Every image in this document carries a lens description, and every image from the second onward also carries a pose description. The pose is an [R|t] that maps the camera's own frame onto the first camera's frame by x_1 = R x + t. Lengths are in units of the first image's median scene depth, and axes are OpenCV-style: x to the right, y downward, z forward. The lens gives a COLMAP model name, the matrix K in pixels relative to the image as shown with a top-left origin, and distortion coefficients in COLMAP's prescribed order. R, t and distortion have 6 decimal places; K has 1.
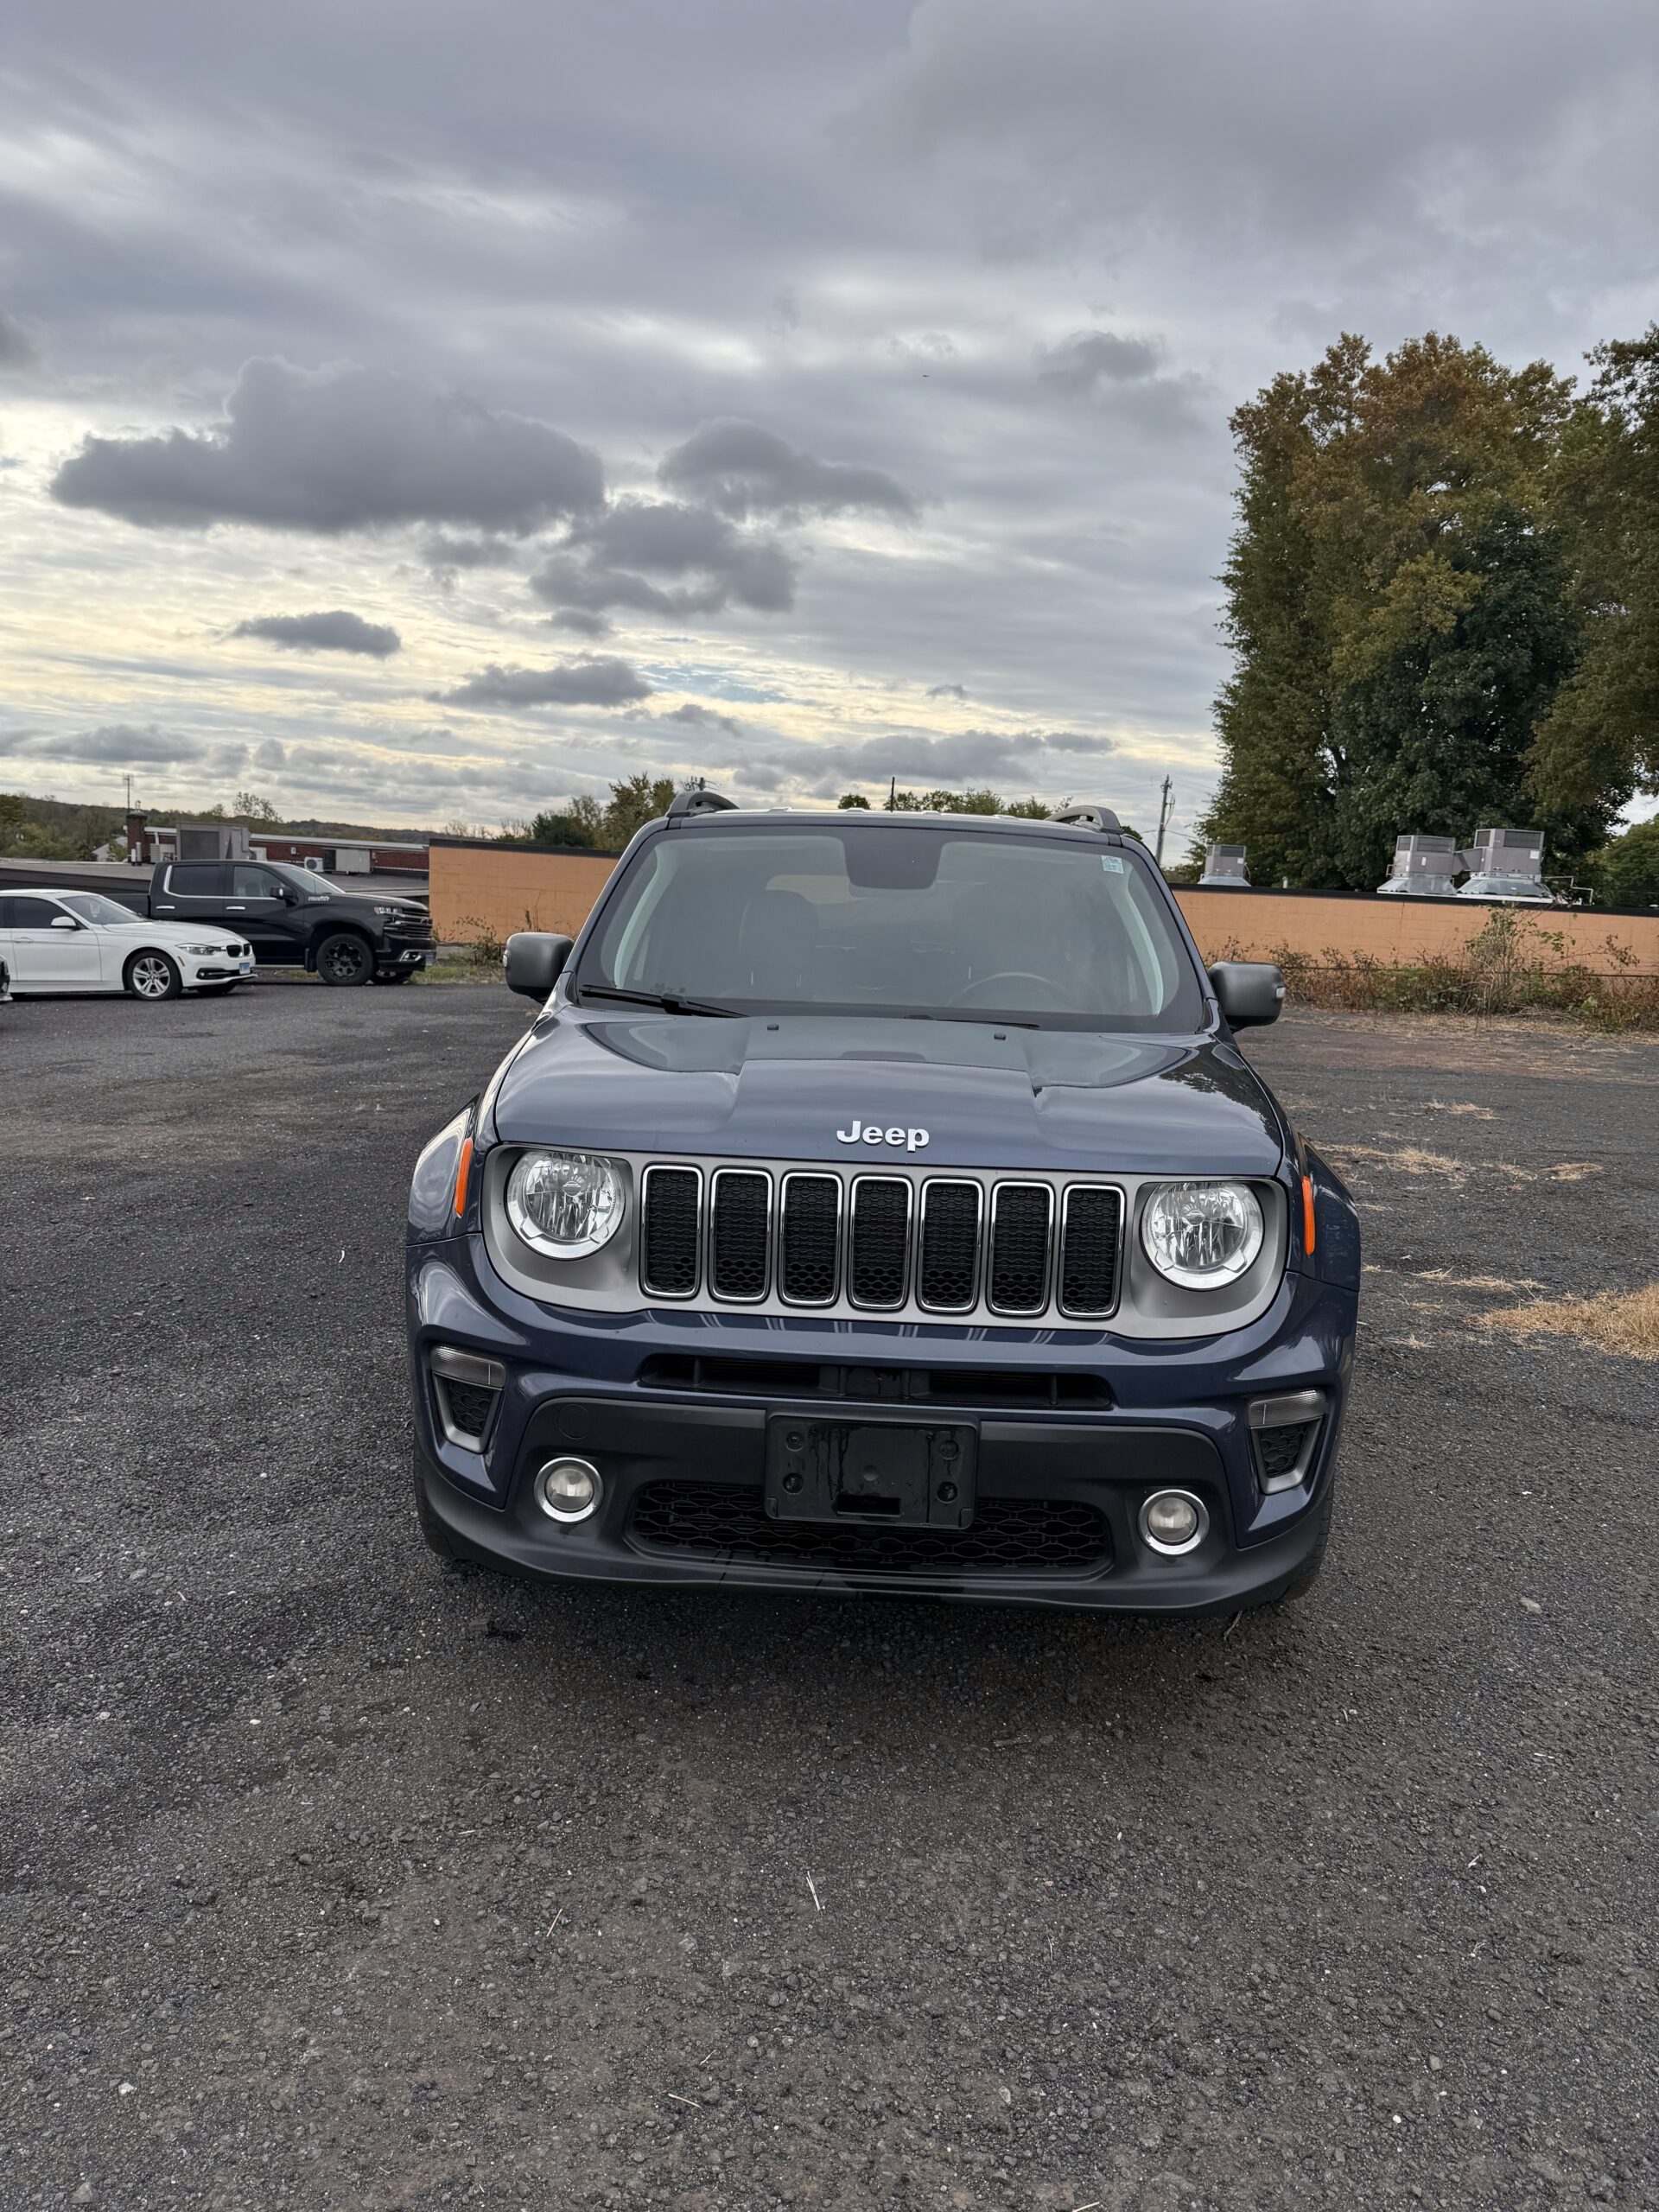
lens RADIAL K [[1558.0, 0, 833.8], [0, 1558.0, 1178.0], [0, 0, 1]] dist [0.021639, -0.036986]
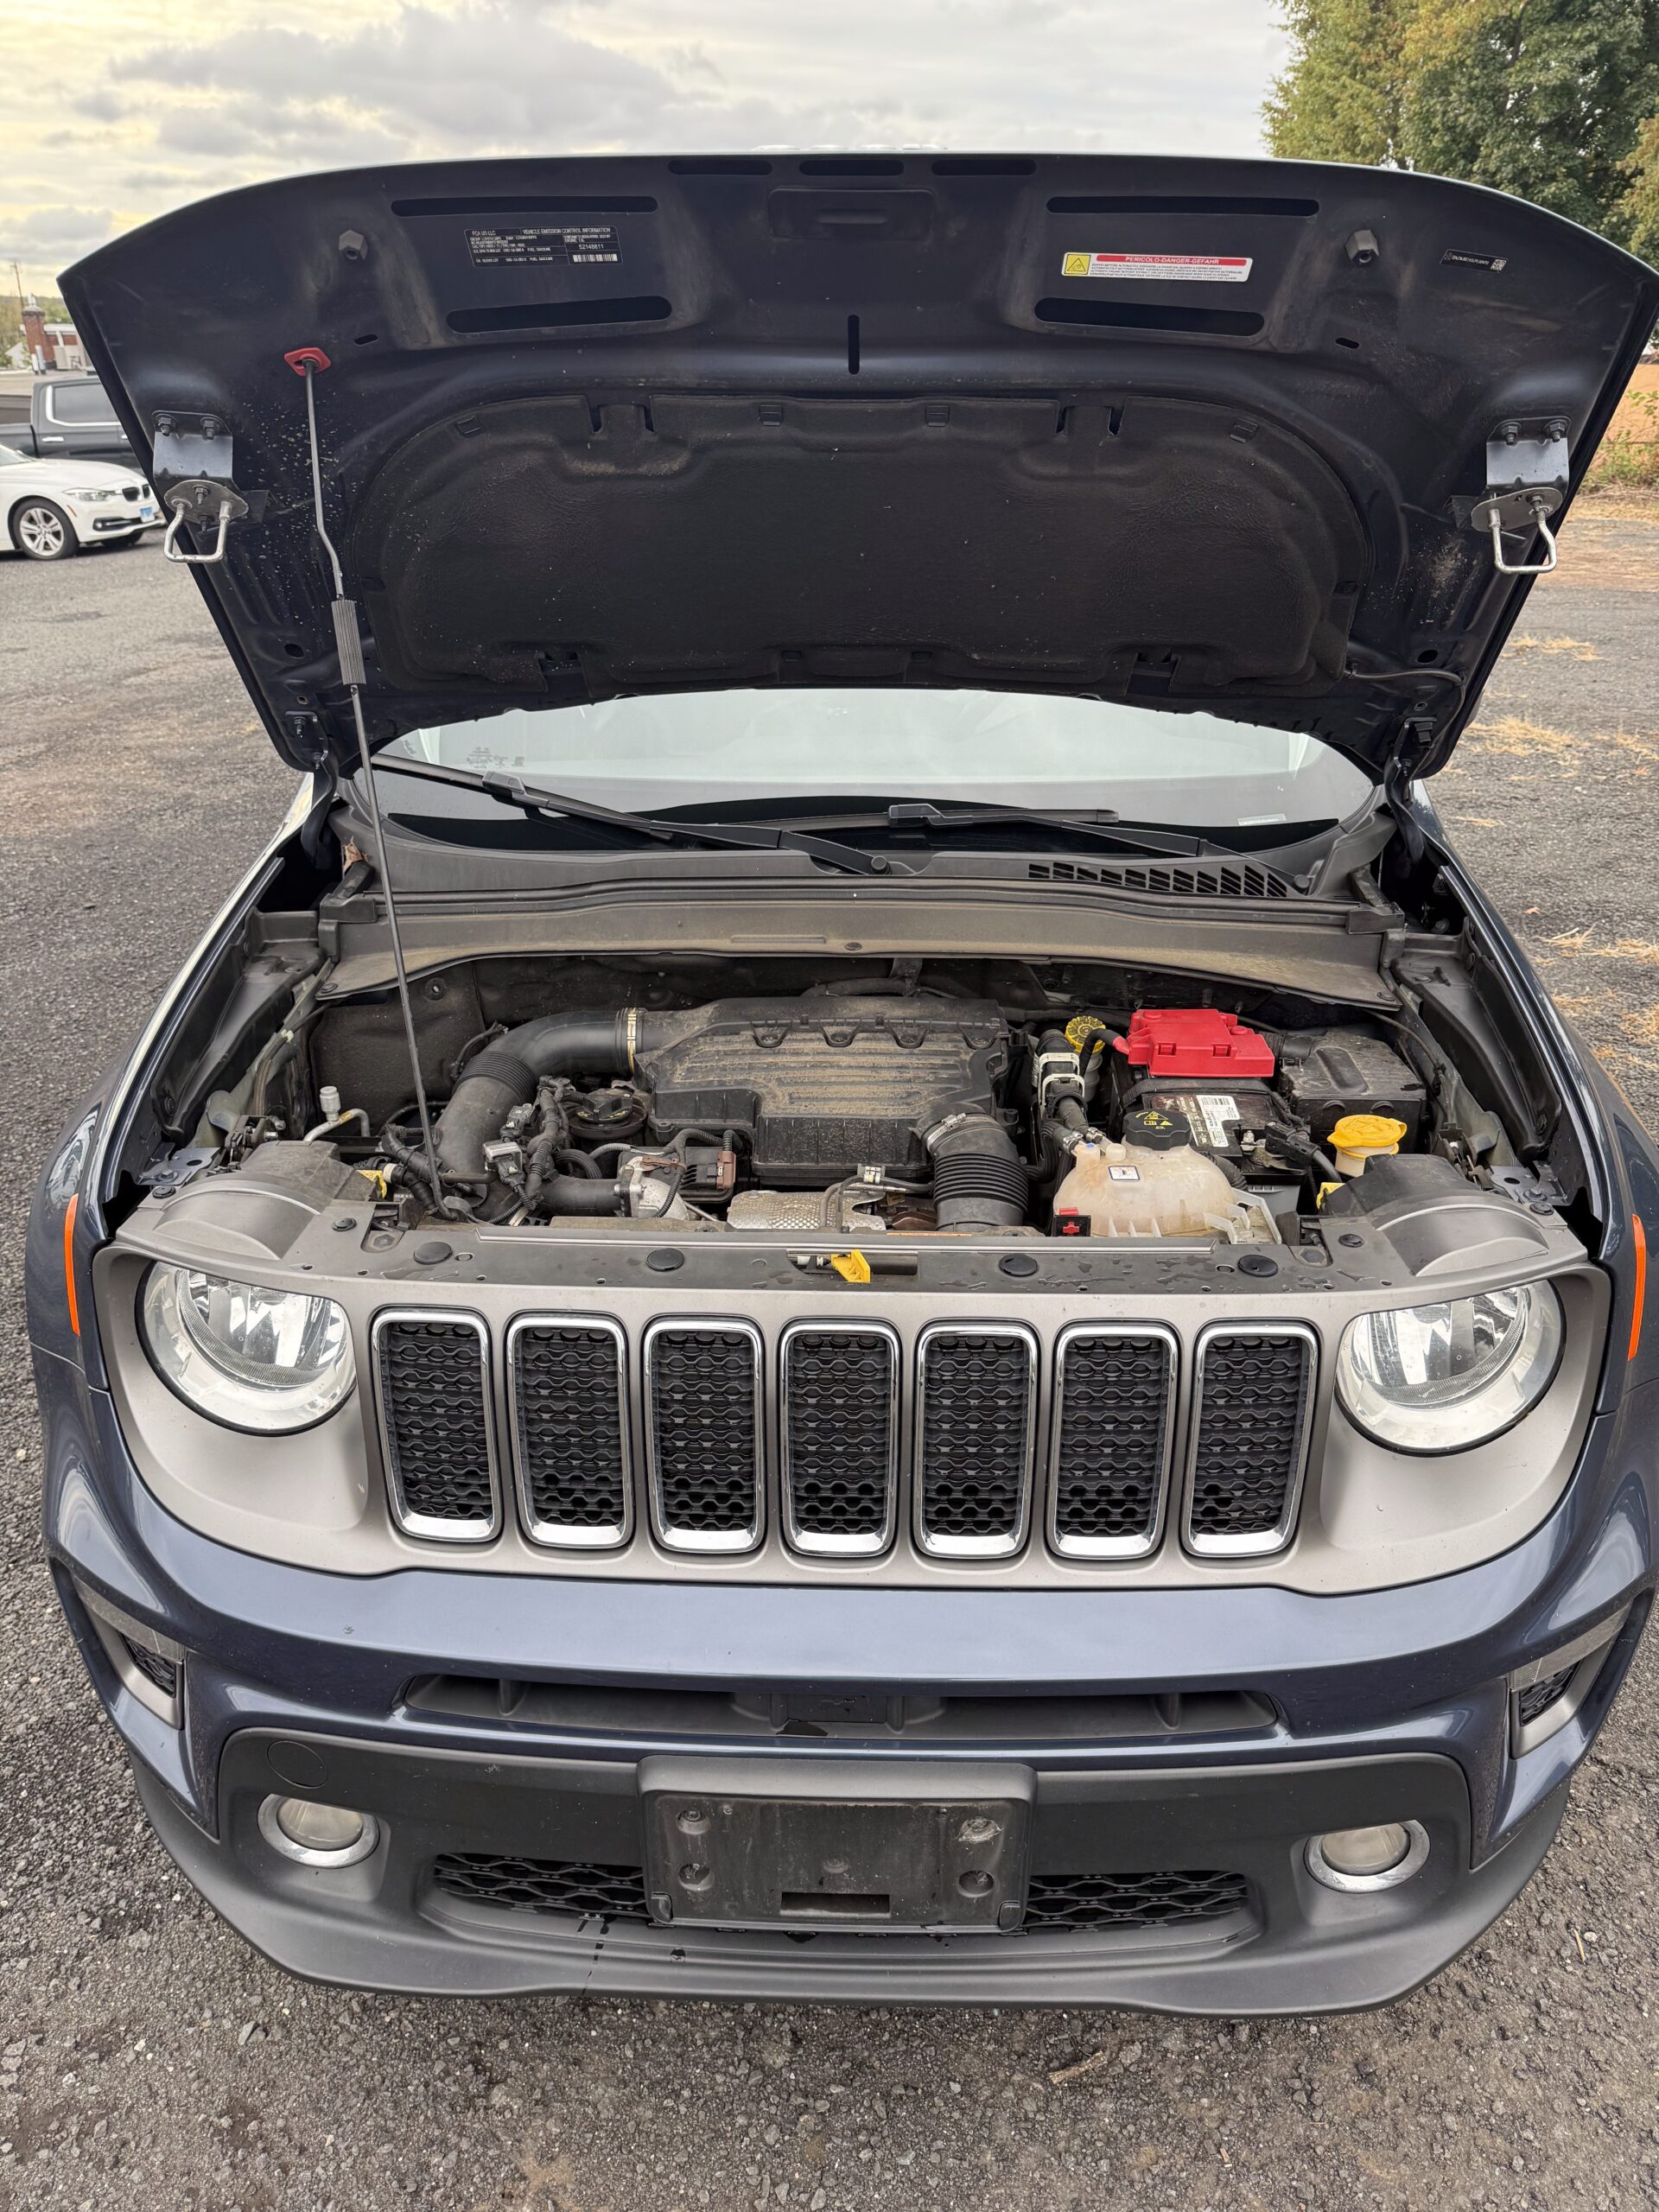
lens RADIAL K [[1558.0, 0, 820.9], [0, 1558.0, 1166.8], [0, 0, 1]] dist [0.021639, -0.036986]
pose [[0.999128, -0.036065, -0.021015, 0.006758], [0.040608, 0.956333, 0.289446, -0.035444], [0.009658, -0.290047, 0.956964, 0.094824]]
